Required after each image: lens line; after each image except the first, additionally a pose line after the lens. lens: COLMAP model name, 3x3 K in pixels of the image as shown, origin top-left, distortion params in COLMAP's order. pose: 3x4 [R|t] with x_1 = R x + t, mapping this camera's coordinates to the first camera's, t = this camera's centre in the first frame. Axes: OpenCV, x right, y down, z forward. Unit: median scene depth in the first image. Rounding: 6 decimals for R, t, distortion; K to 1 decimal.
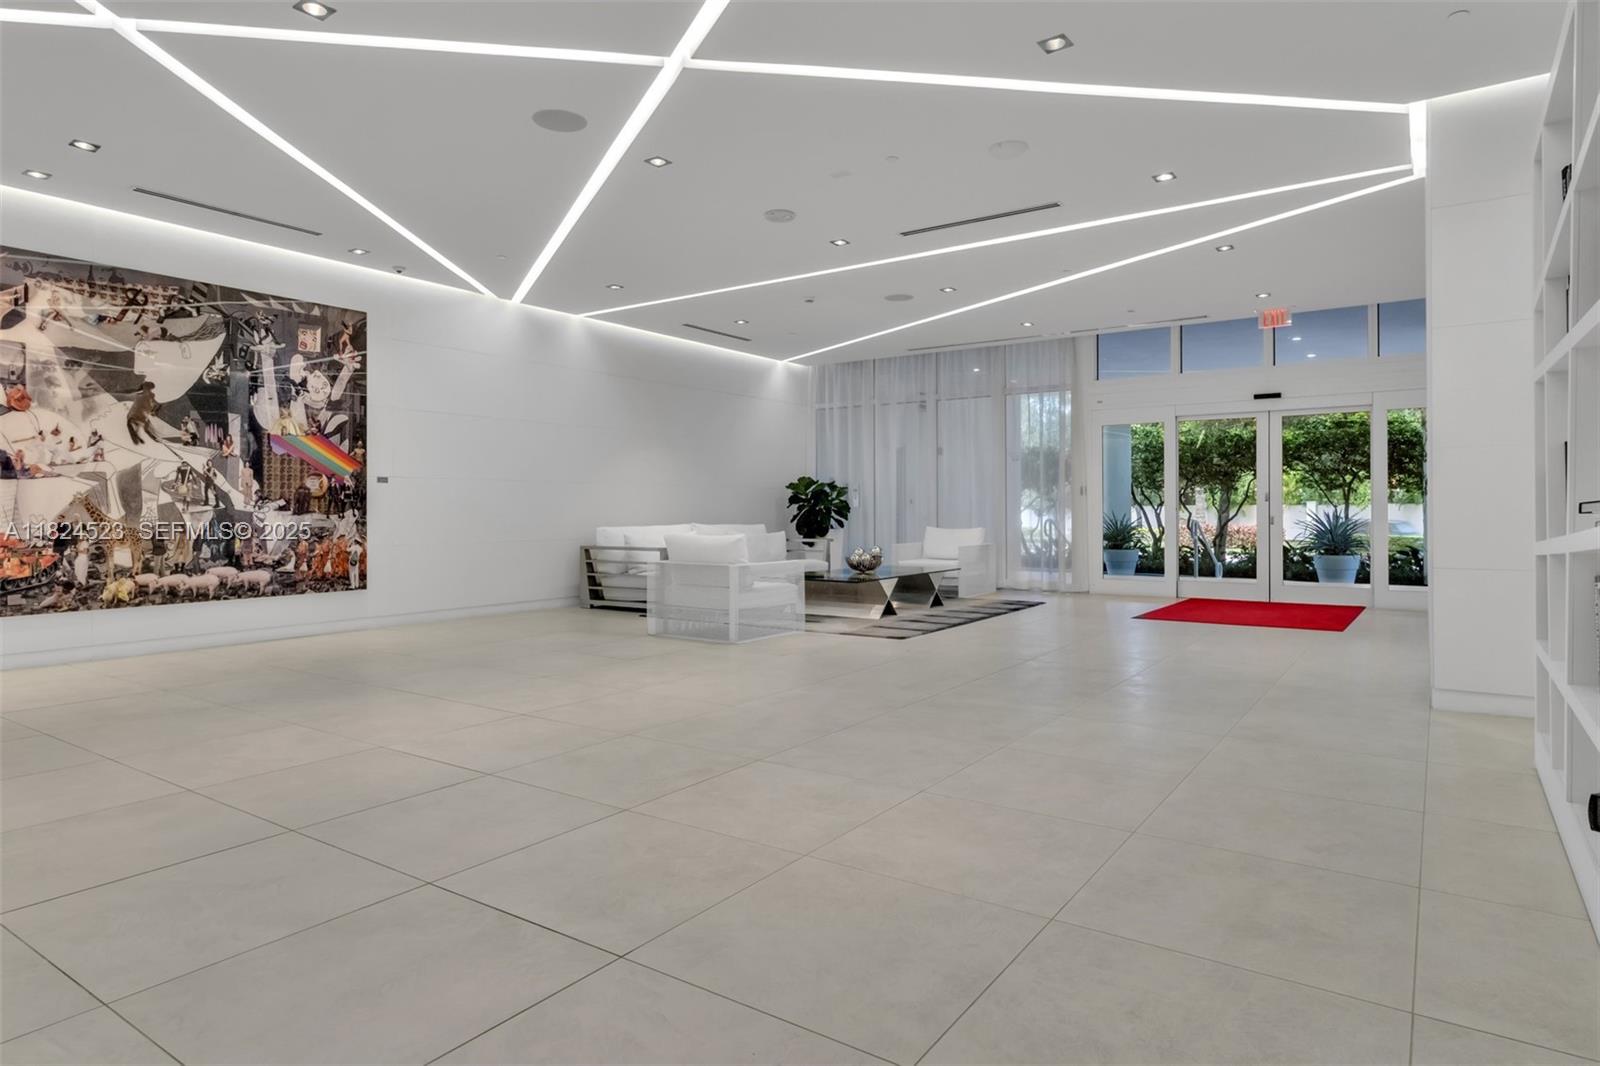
lens RADIAL K [[919.2, 0, 800.6], [0, 919.2, 522.4], [0, 0, 1]] dist [0.005768, 0.000562]
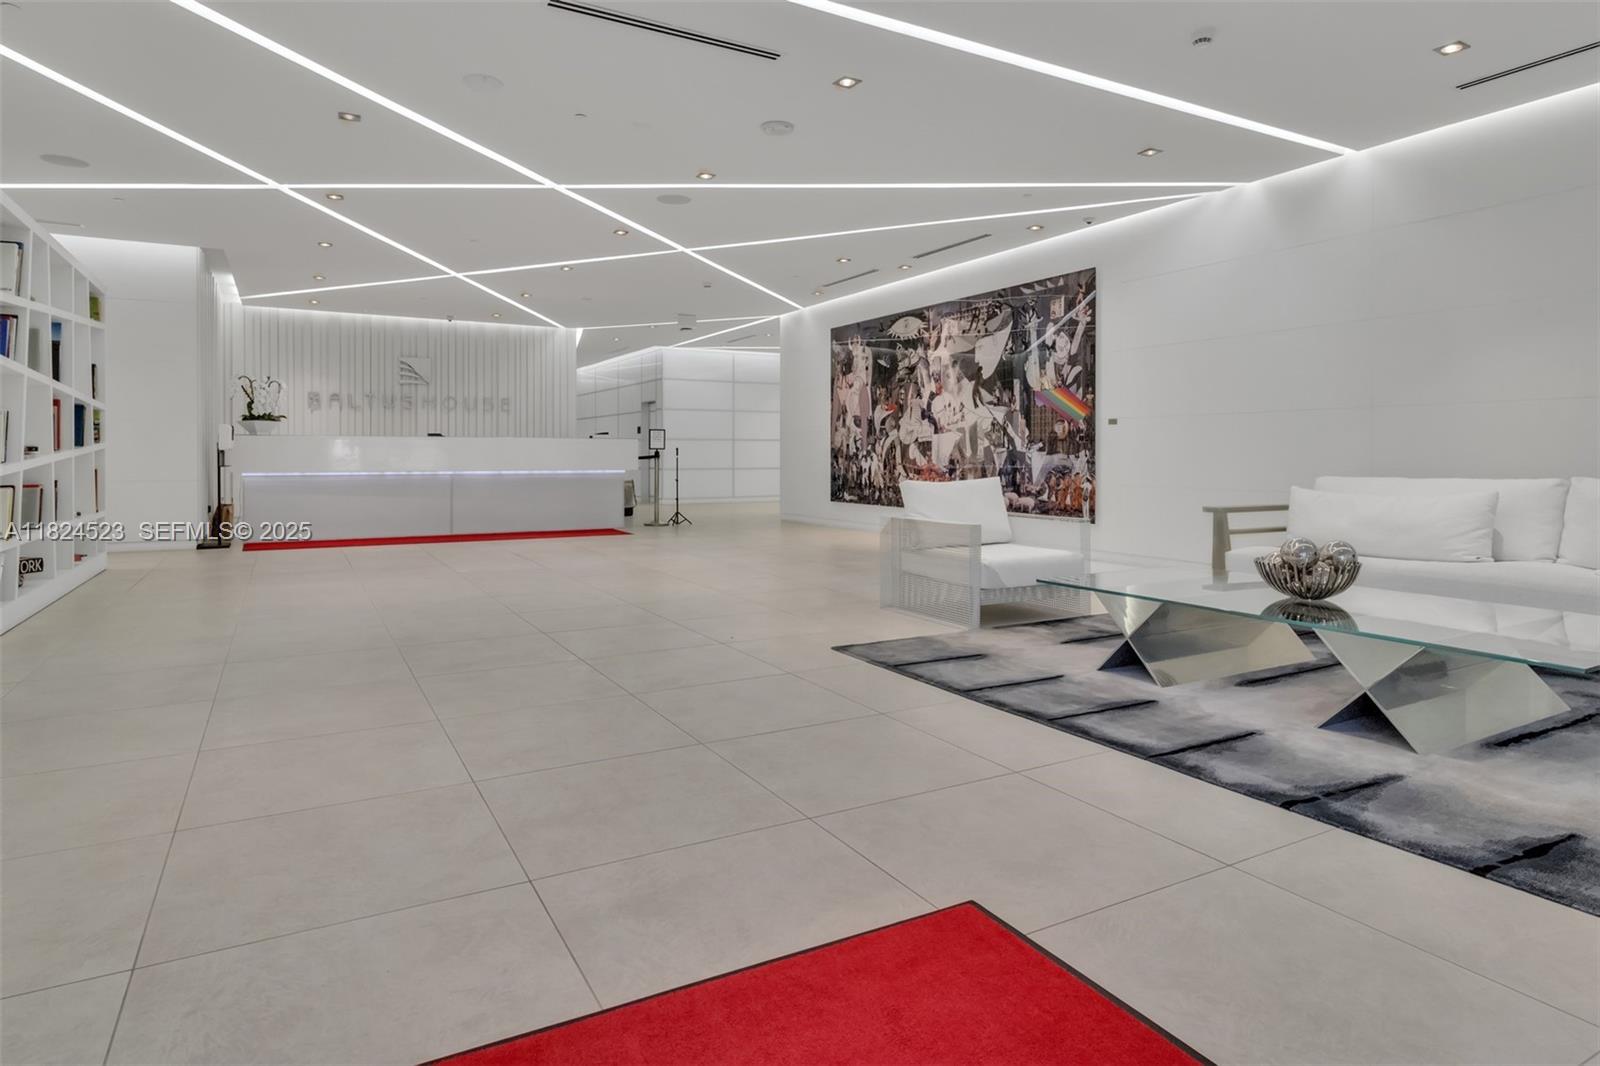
lens RADIAL K [[919.2, 0, 810.5], [0, 919.2, 478.7], [0, 0, 1]] dist [0.005768, 0.000562]
pose [[-0.435708, 0.025237, -0.899734, 0.696956], [-0.012344, 0.999345, 0.034008, -0.014028], [0.900003, 0.025924, -0.435112, 1.262386]]
